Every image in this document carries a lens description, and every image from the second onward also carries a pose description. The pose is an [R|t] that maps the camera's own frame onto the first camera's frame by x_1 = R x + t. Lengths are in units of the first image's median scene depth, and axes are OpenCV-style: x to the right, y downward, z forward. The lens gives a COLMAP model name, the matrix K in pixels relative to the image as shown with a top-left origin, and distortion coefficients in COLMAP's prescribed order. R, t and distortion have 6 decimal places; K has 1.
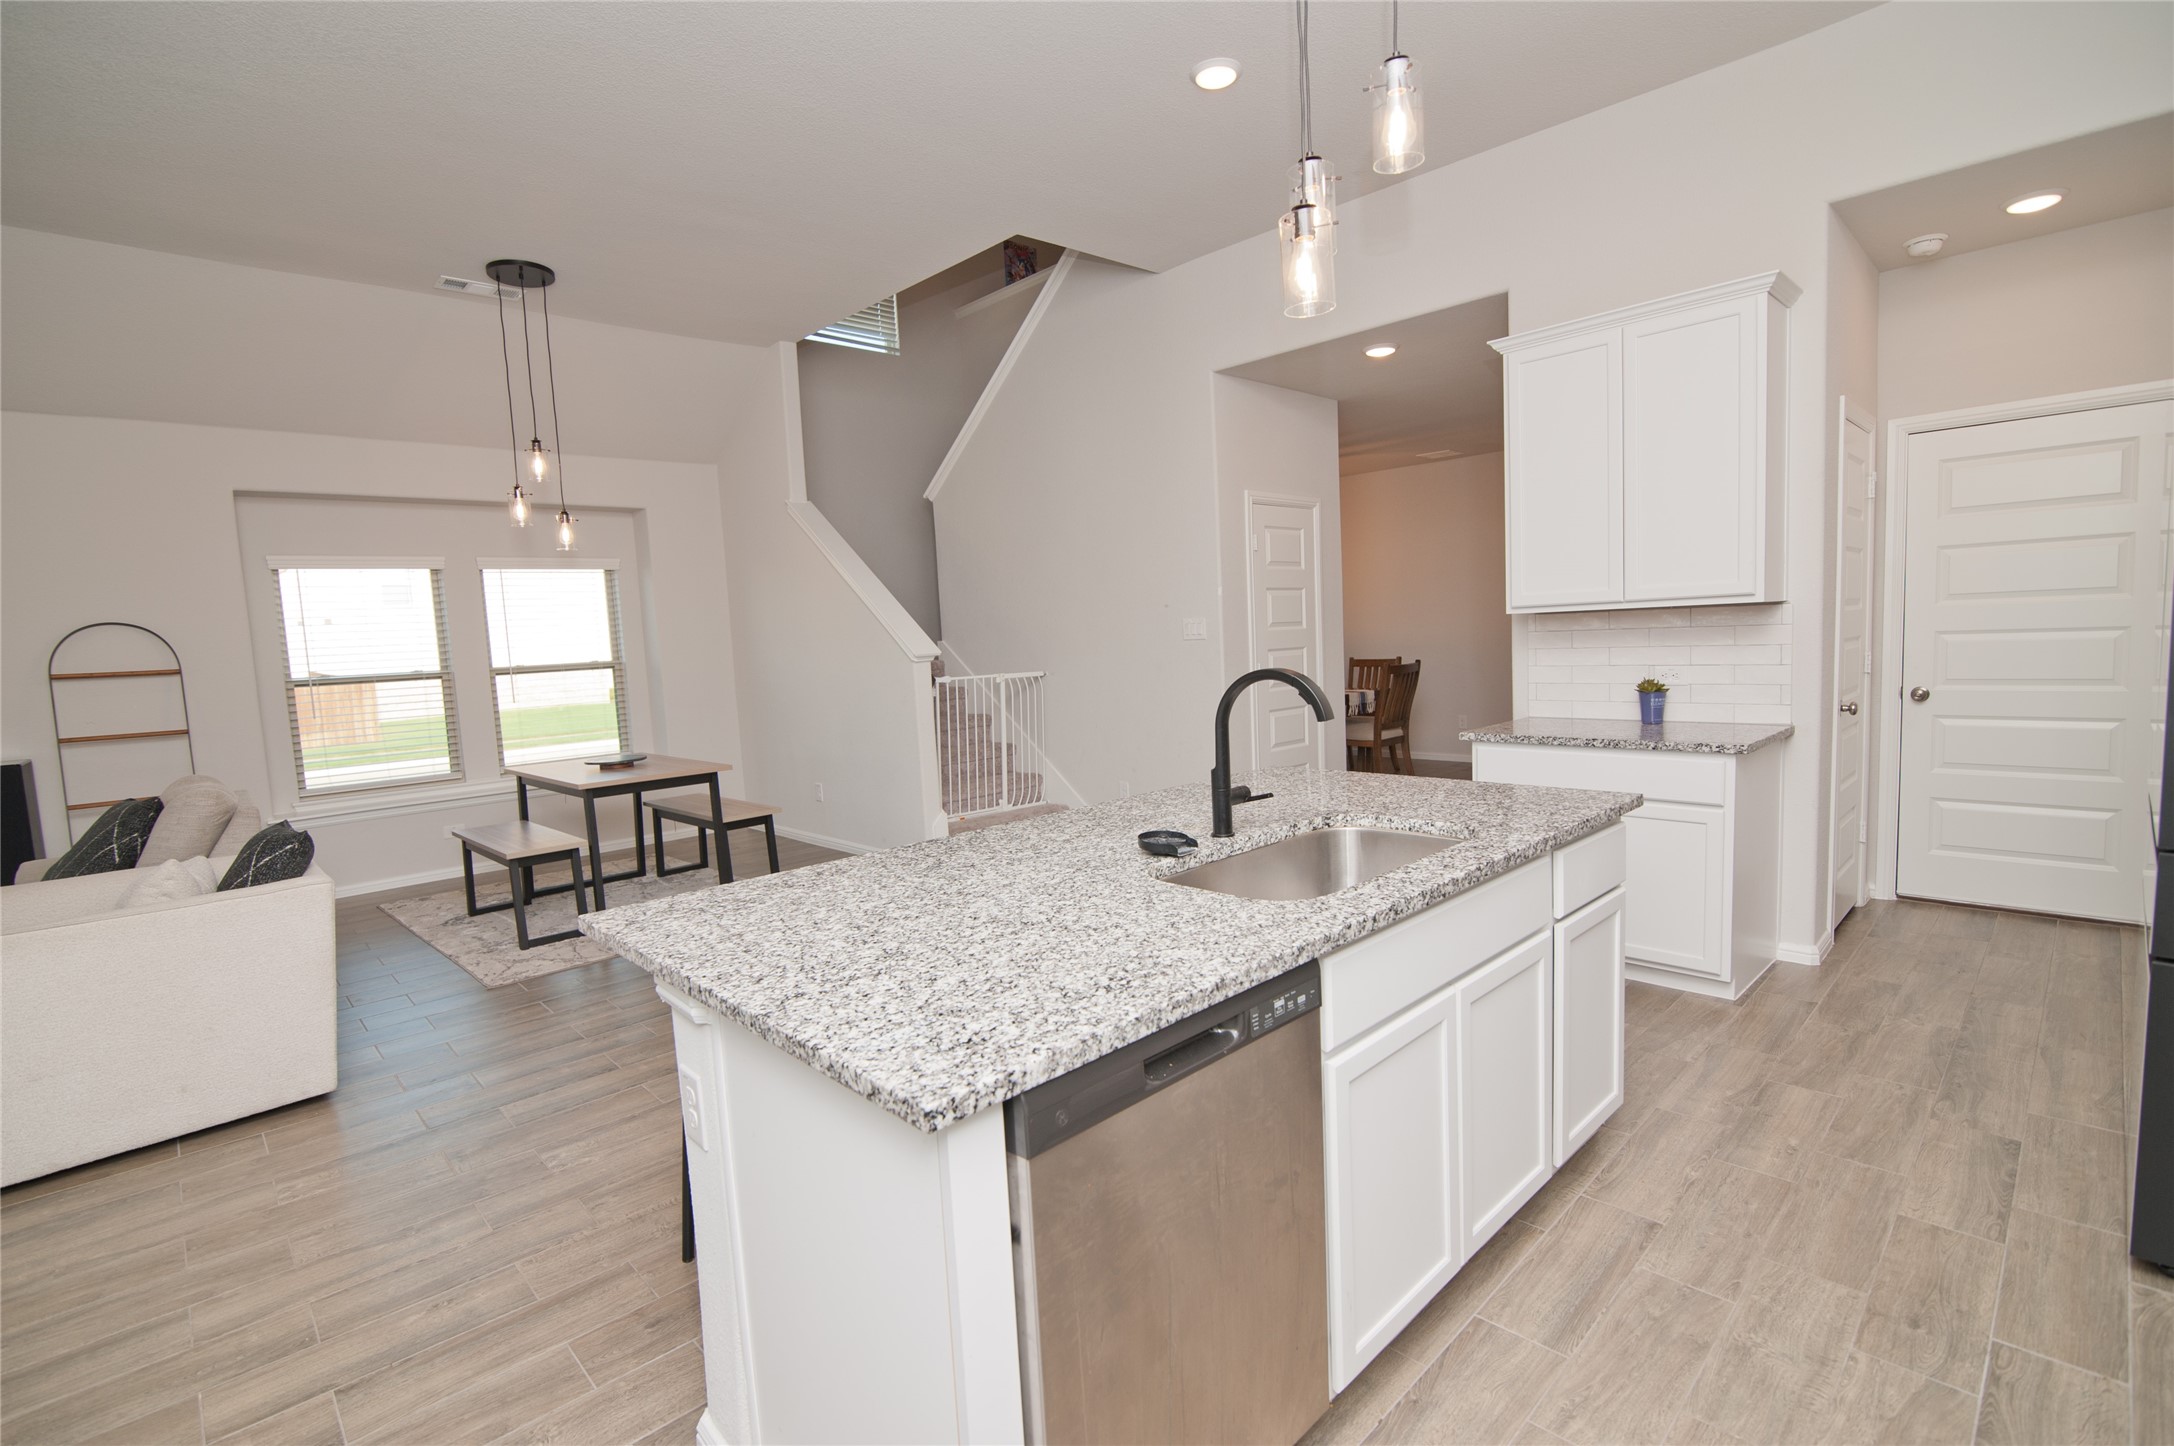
lens RADIAL K [[995.5, 0, 1090.3], [0, 995.5, 730.3], [0, 0, 1]] dist [-0.018036, 0.000569]
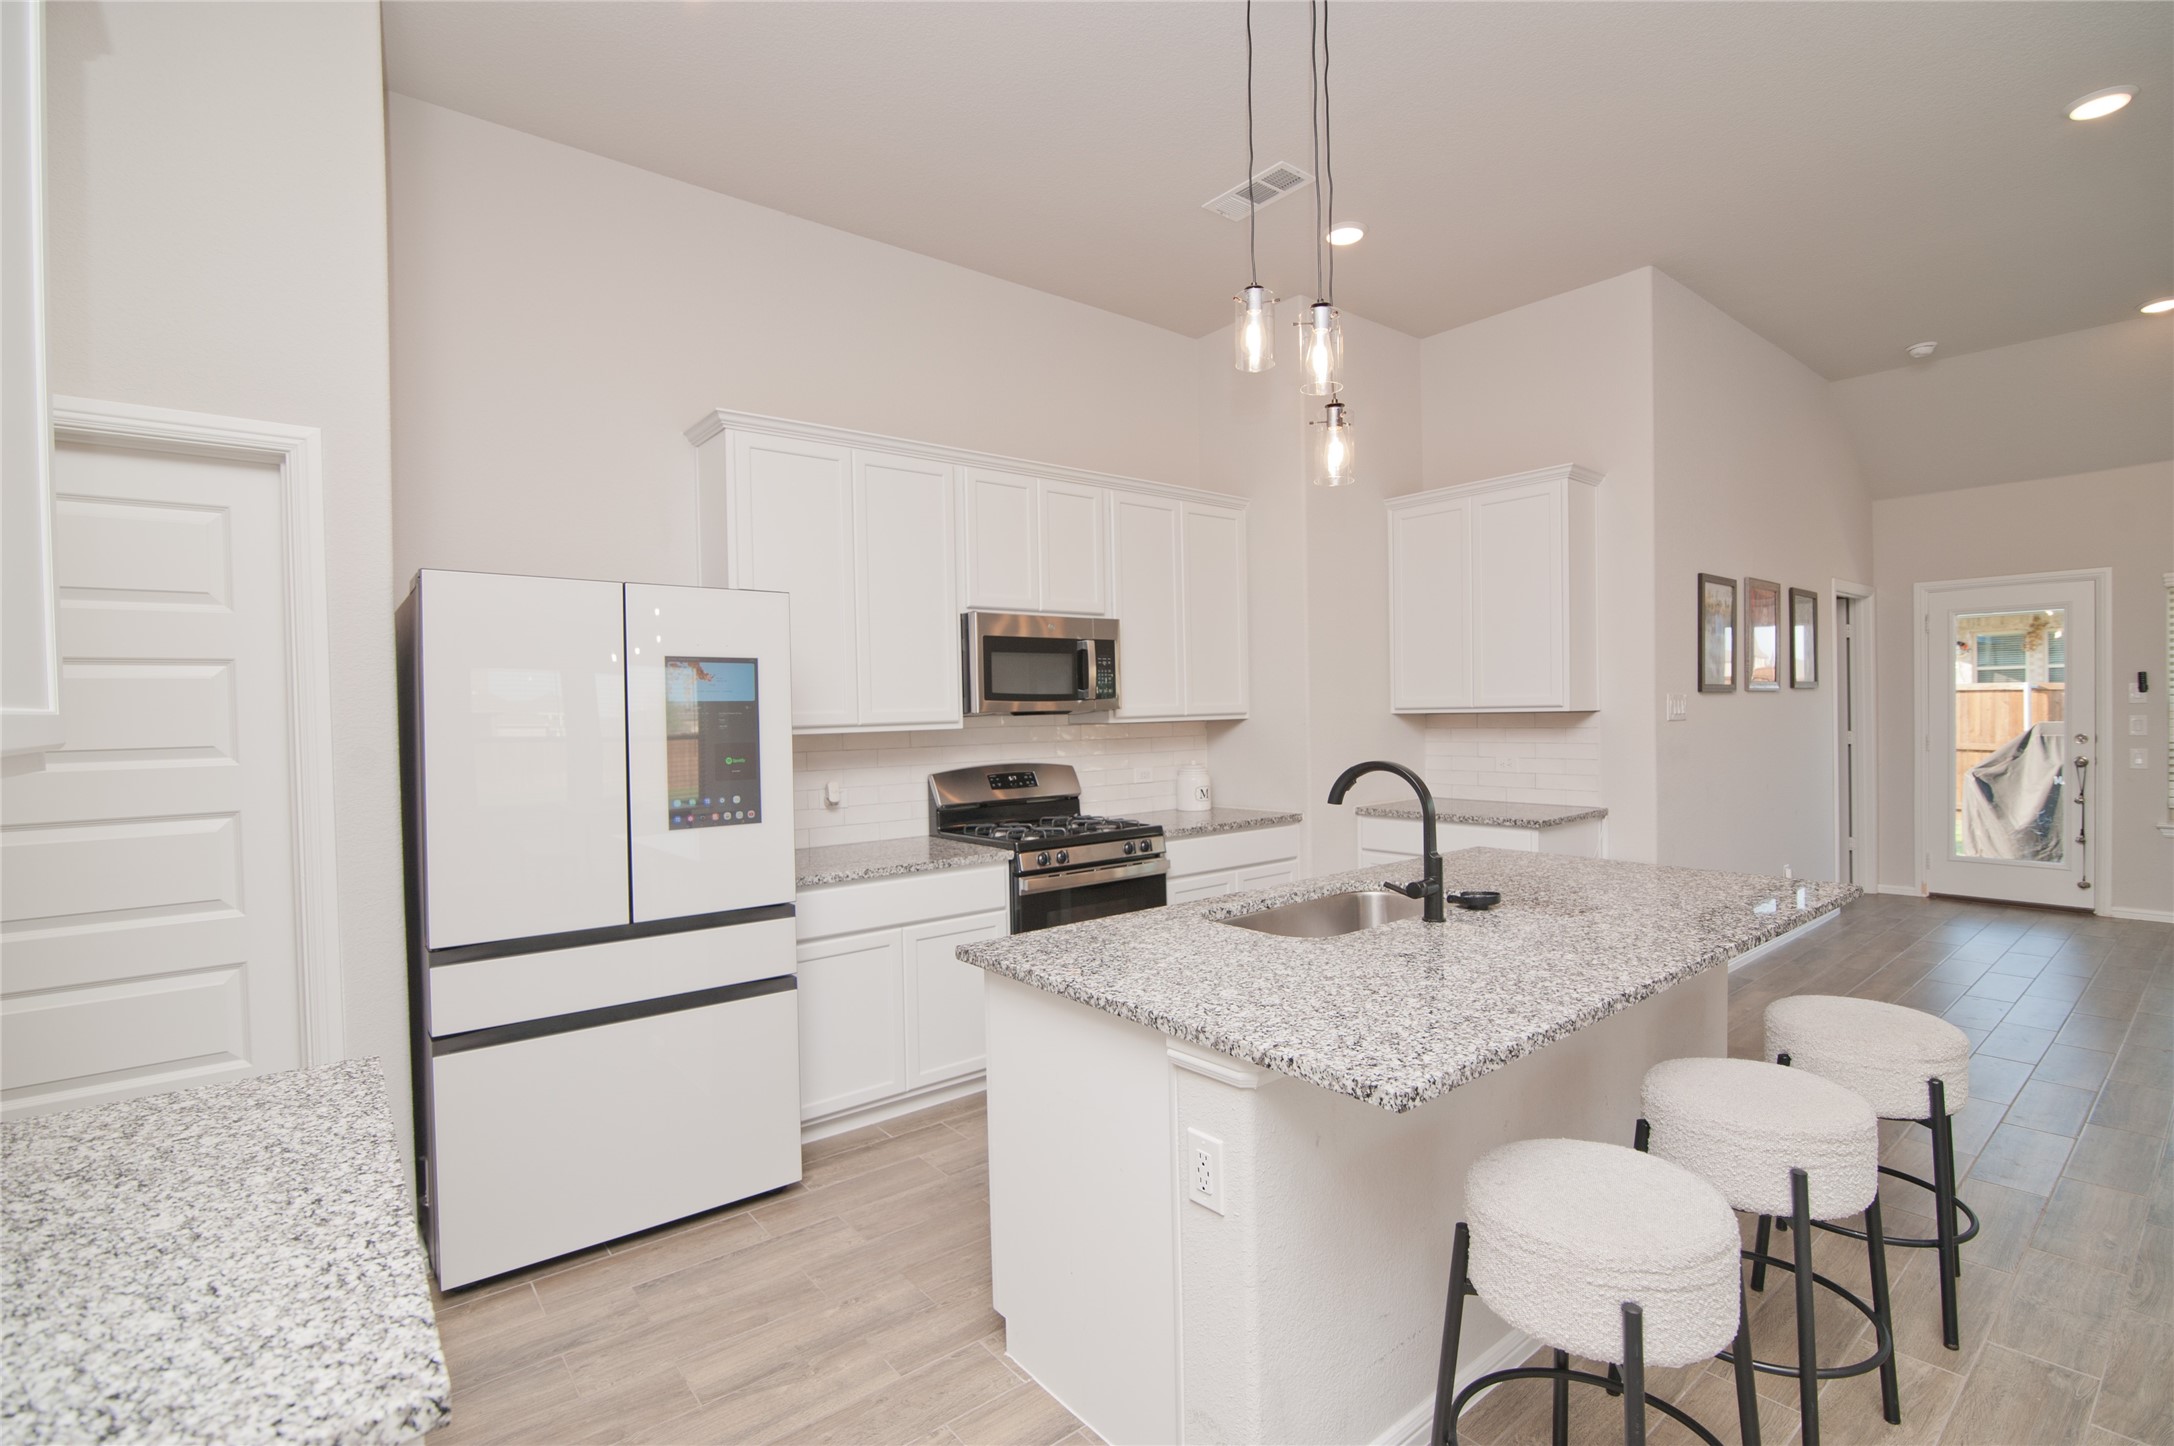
lens RADIAL K [[995.5, 0, 1090.6], [0, 995.5, 725.7], [0, 0, 1]] dist [-0.018036, 0.000569]
pose [[-0.994131, 0.066733, 0.085146, 0.227121], [0.075976, 0.990980, 0.110392, -0.139983], [-0.077011, 0.116214, -0.990234, 1.187271]]
